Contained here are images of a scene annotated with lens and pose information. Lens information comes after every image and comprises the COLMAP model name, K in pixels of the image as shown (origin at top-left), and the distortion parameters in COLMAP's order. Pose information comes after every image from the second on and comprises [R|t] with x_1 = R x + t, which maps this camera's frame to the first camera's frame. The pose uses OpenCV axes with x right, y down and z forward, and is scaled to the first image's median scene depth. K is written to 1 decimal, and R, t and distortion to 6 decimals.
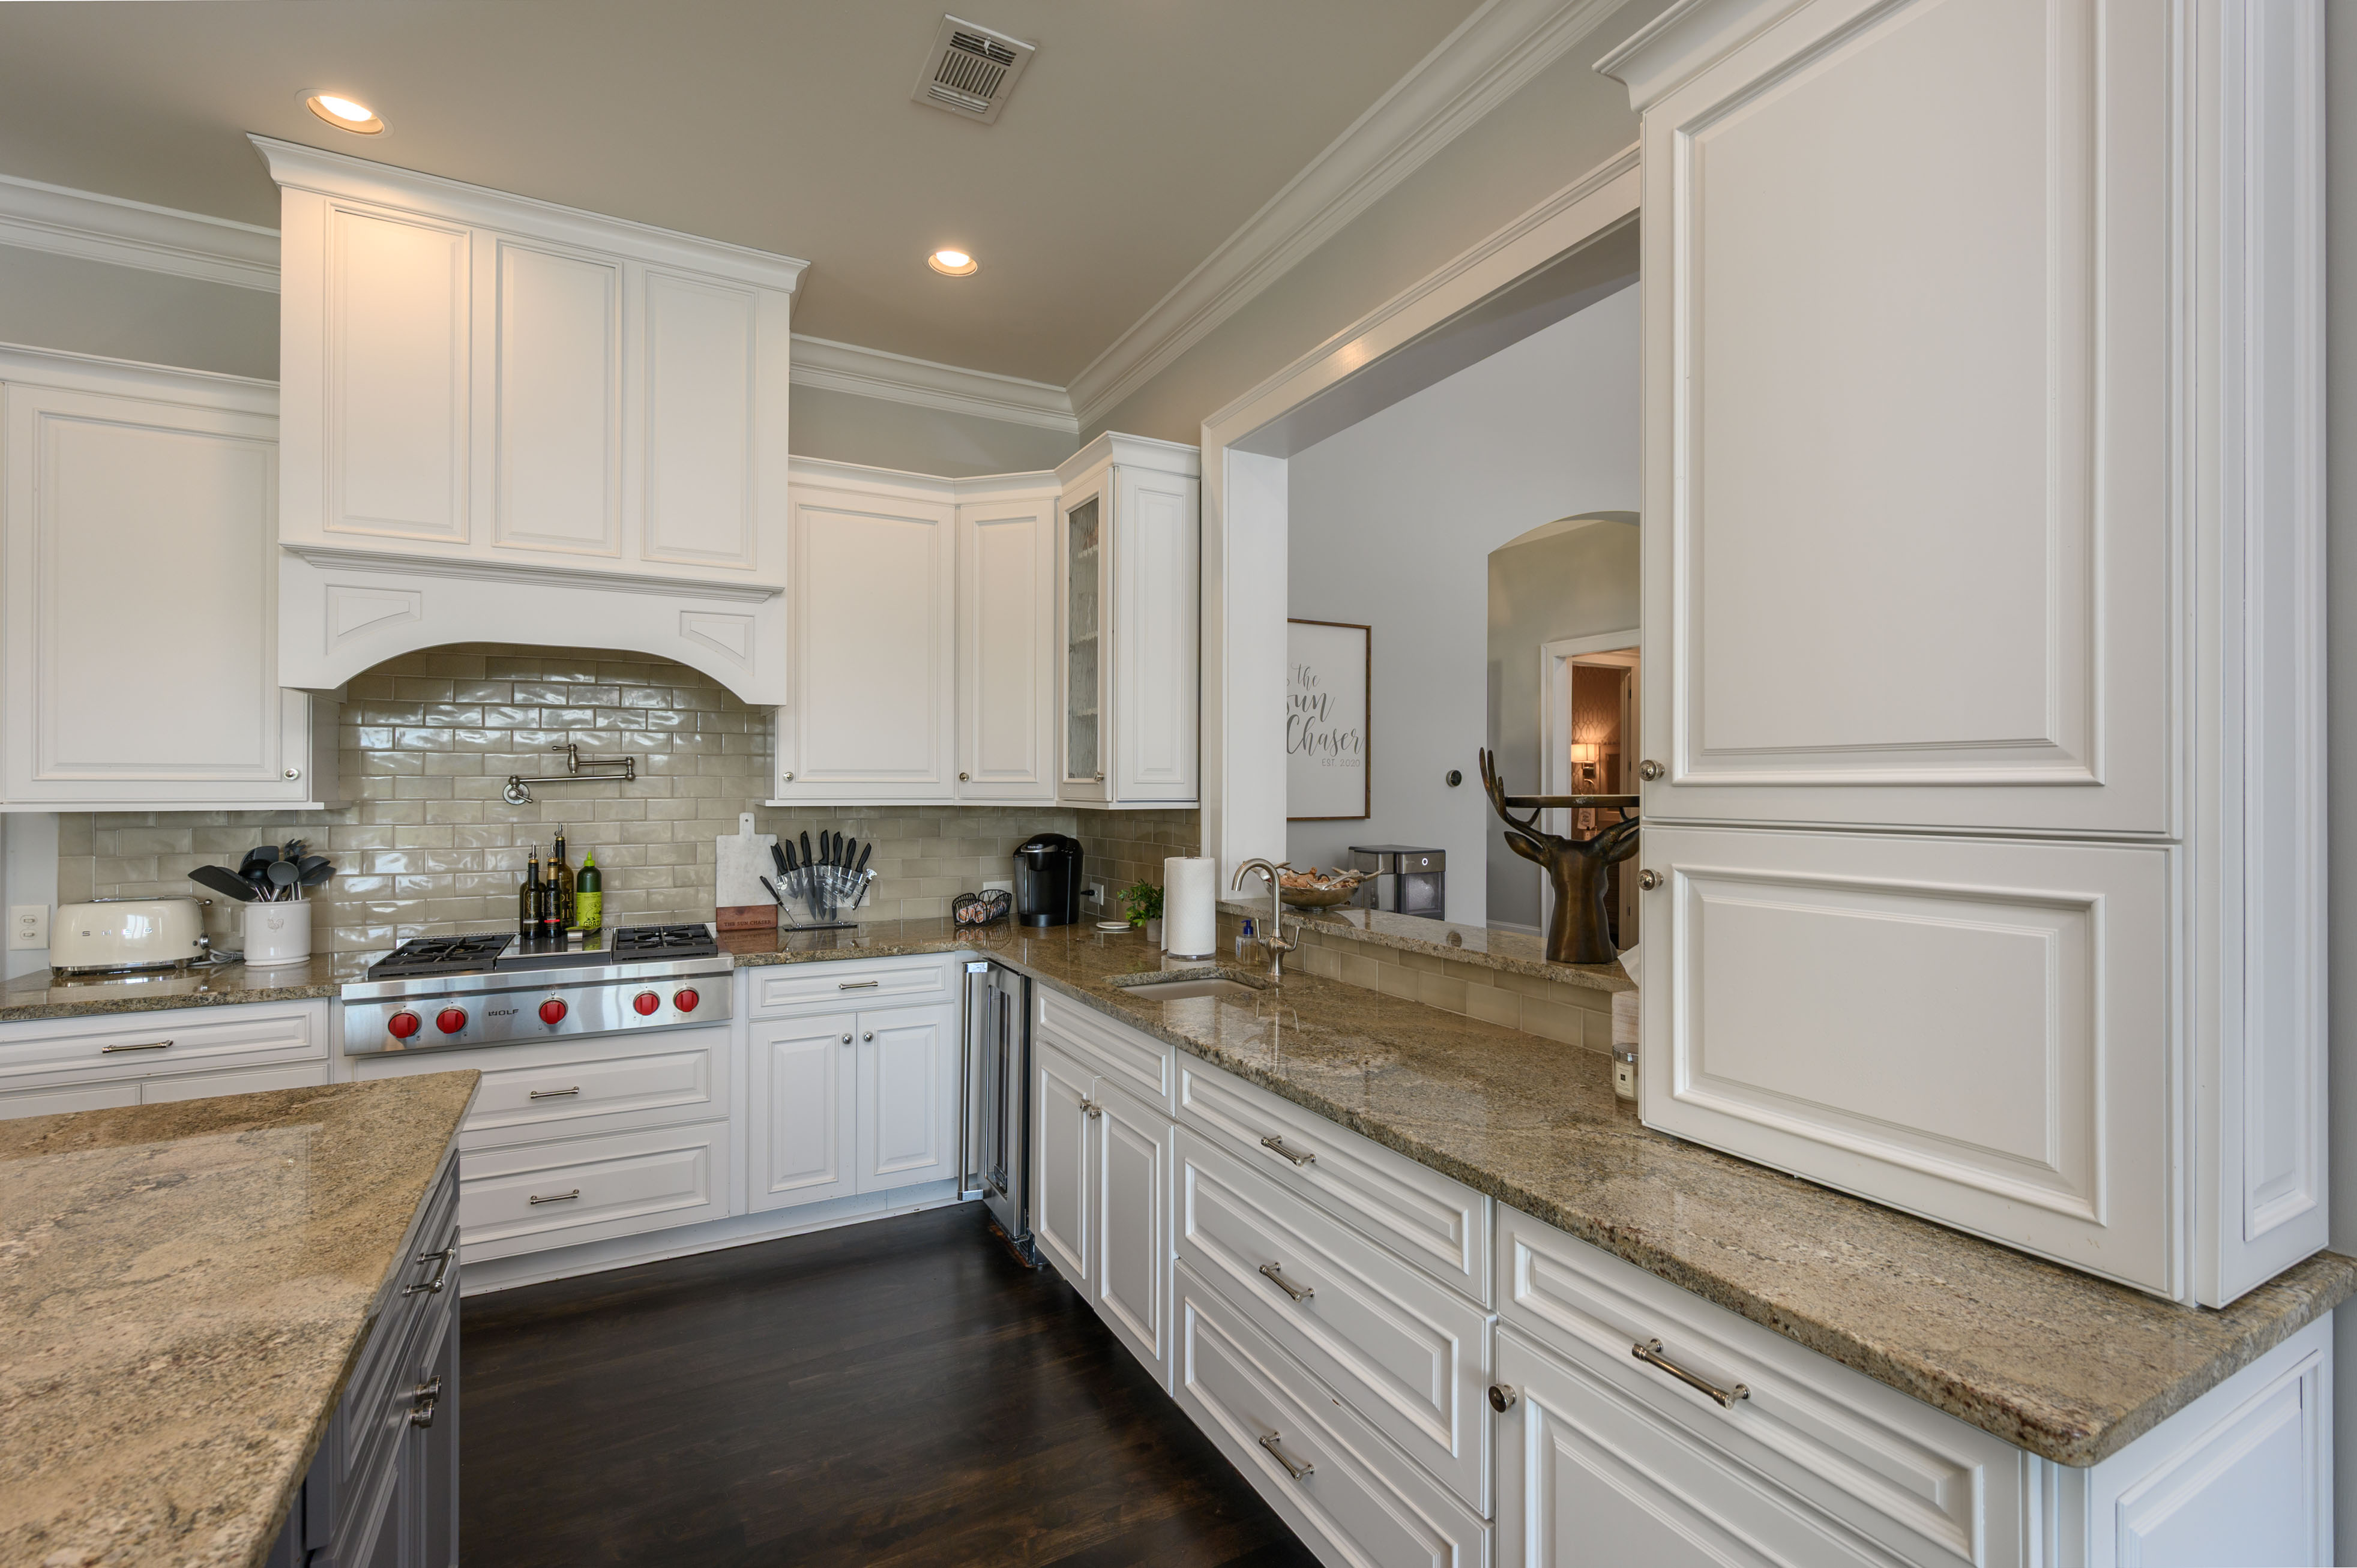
lens RADIAL K [[1038.7, 0, 1179.3], [0, 1038.7, 780.6], [0, 0, 1]] dist [-0.000499, -0.000250]
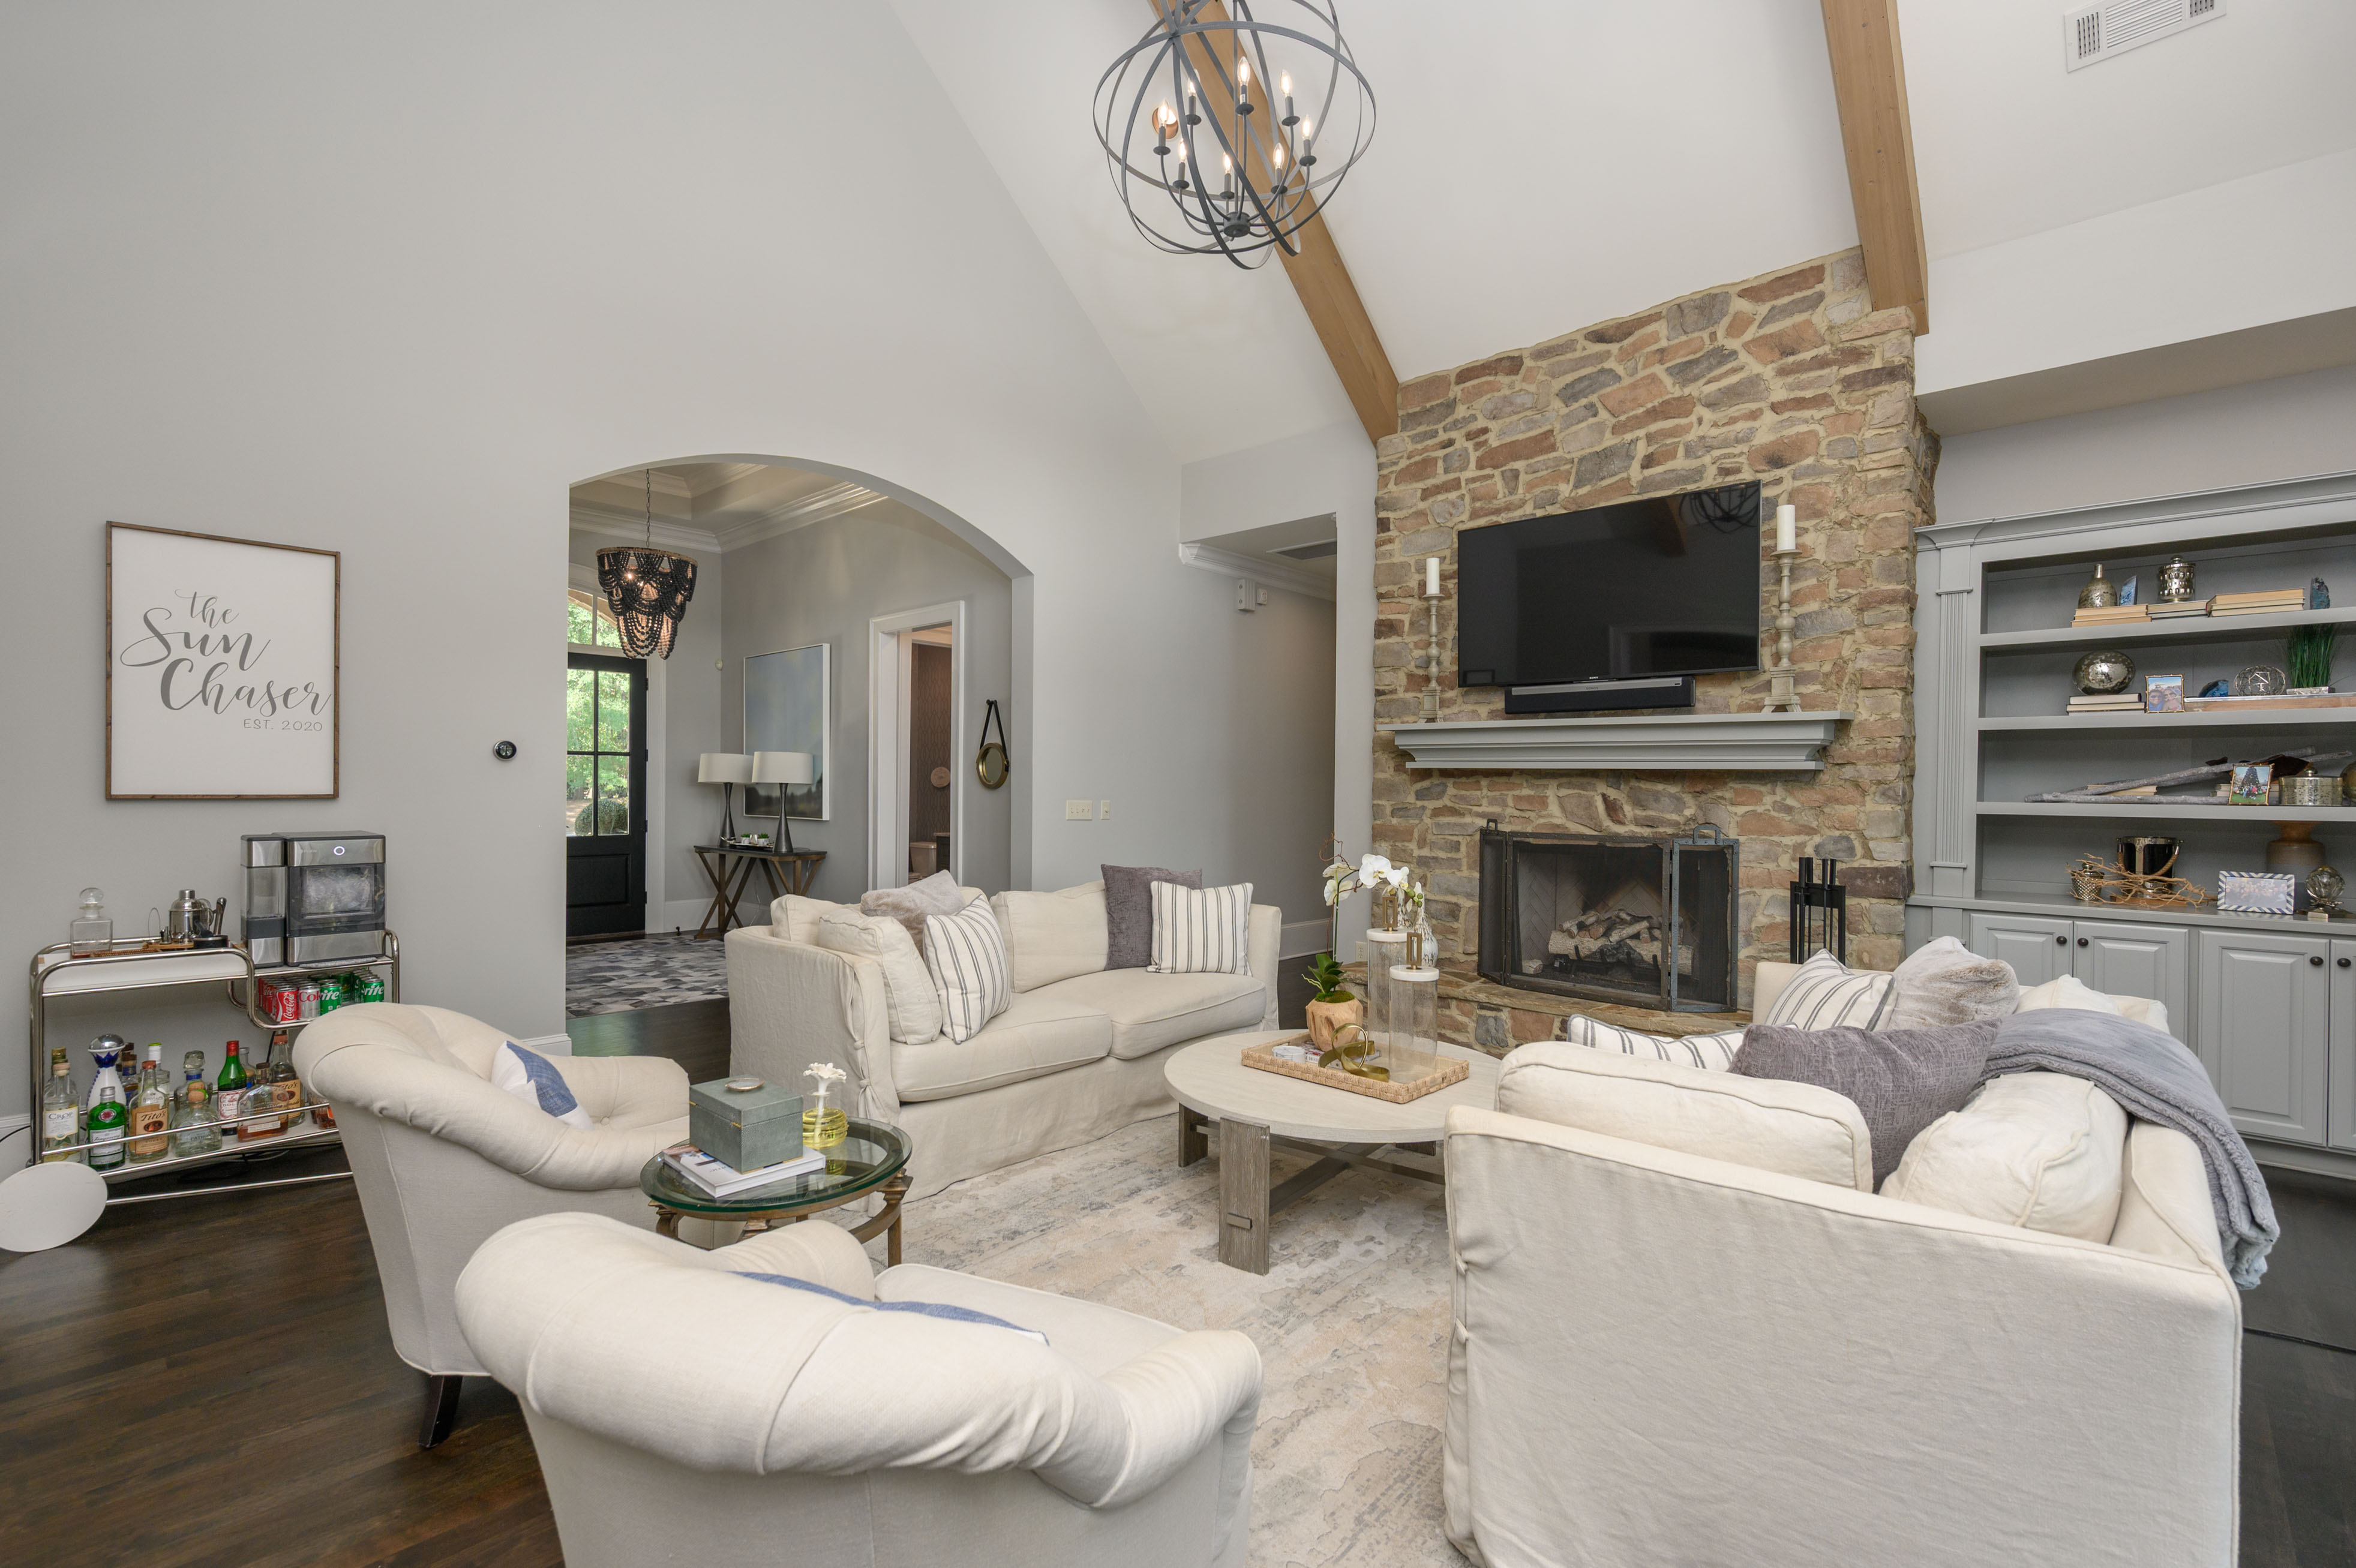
lens RADIAL K [[1038.3, 0, 1174.8], [0, 1038.3, 796.2], [0, 0, 1]] dist [-0.000499, -0.000250]
pose [[0.947031, 0.004927, 0.321105, 0.770823], [-0.010356, 0.999831, 0.015201, 0.024927], [-0.320976, -0.017722, 0.946921, 0.071336]]
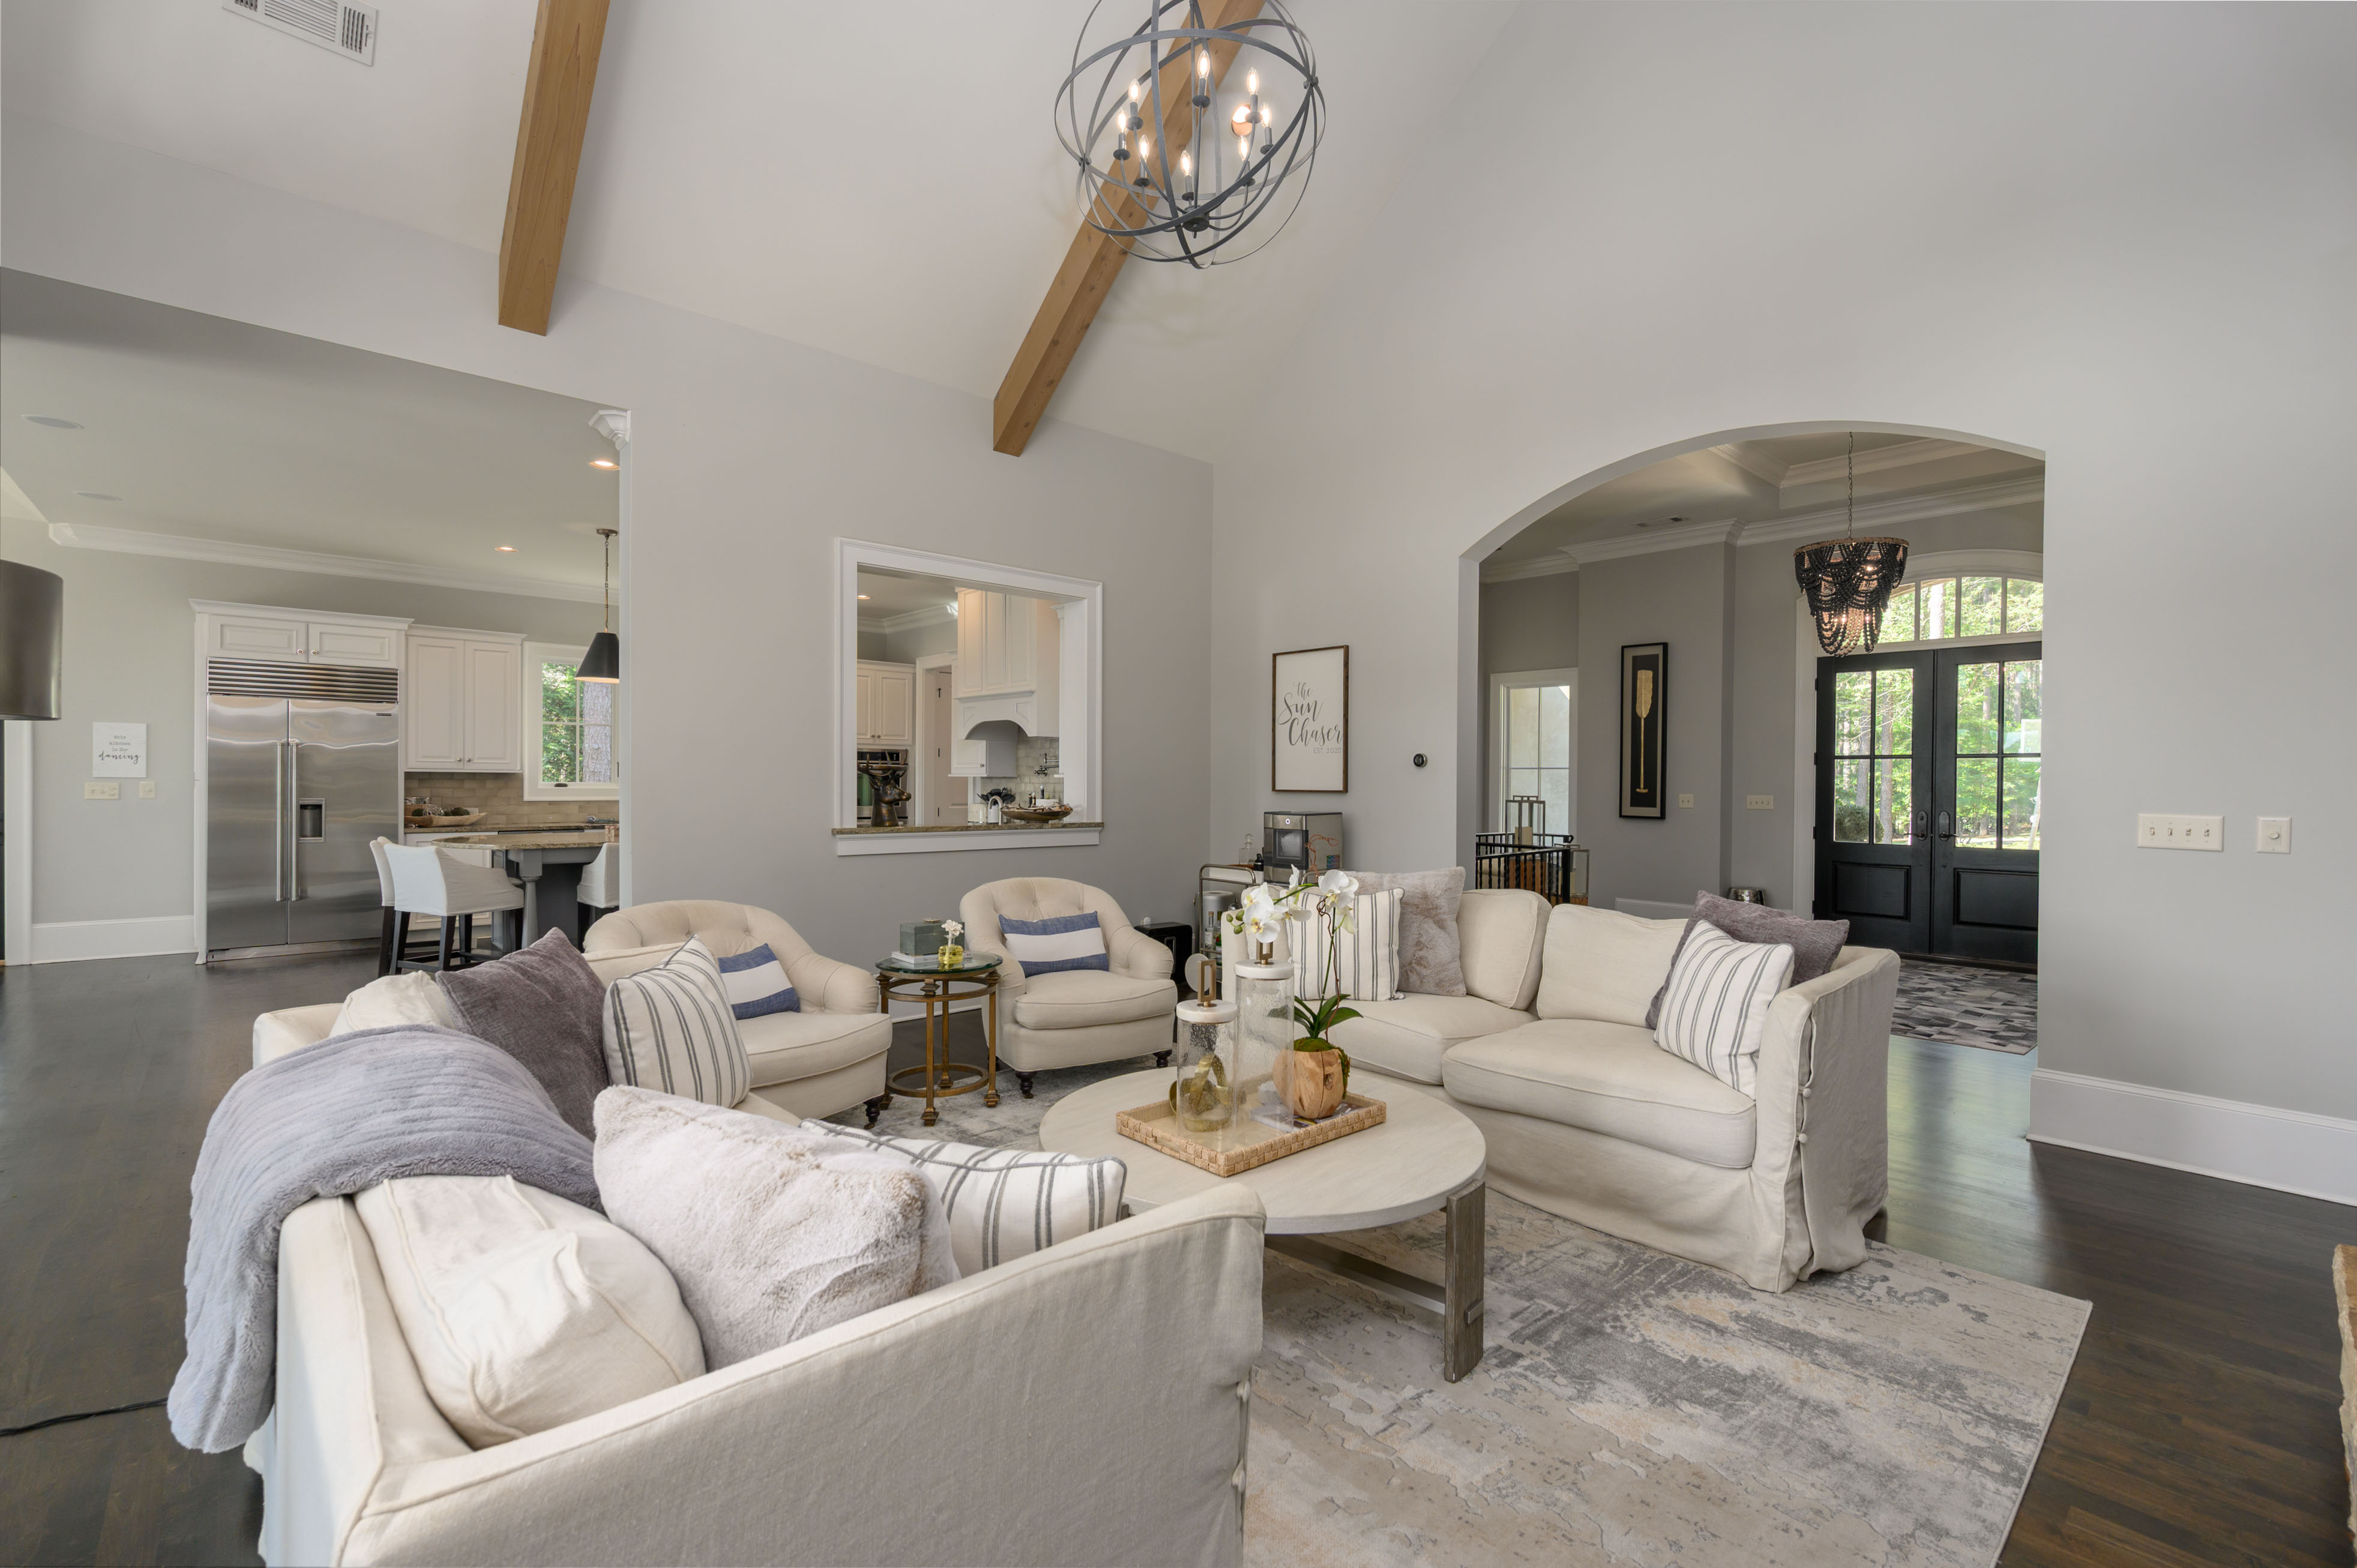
lens RADIAL K [[1038.7, 0, 1178.7], [0, 1038.7, 782.6], [0, 0, 1]] dist [-0.000499, -0.000250]
pose [[0.238599, 0.001826, -0.971117, 2.044701], [-0.003095, 0.999995, 0.001120, 0.034385], [0.971113, 0.002738, 0.238603, 0.698539]]
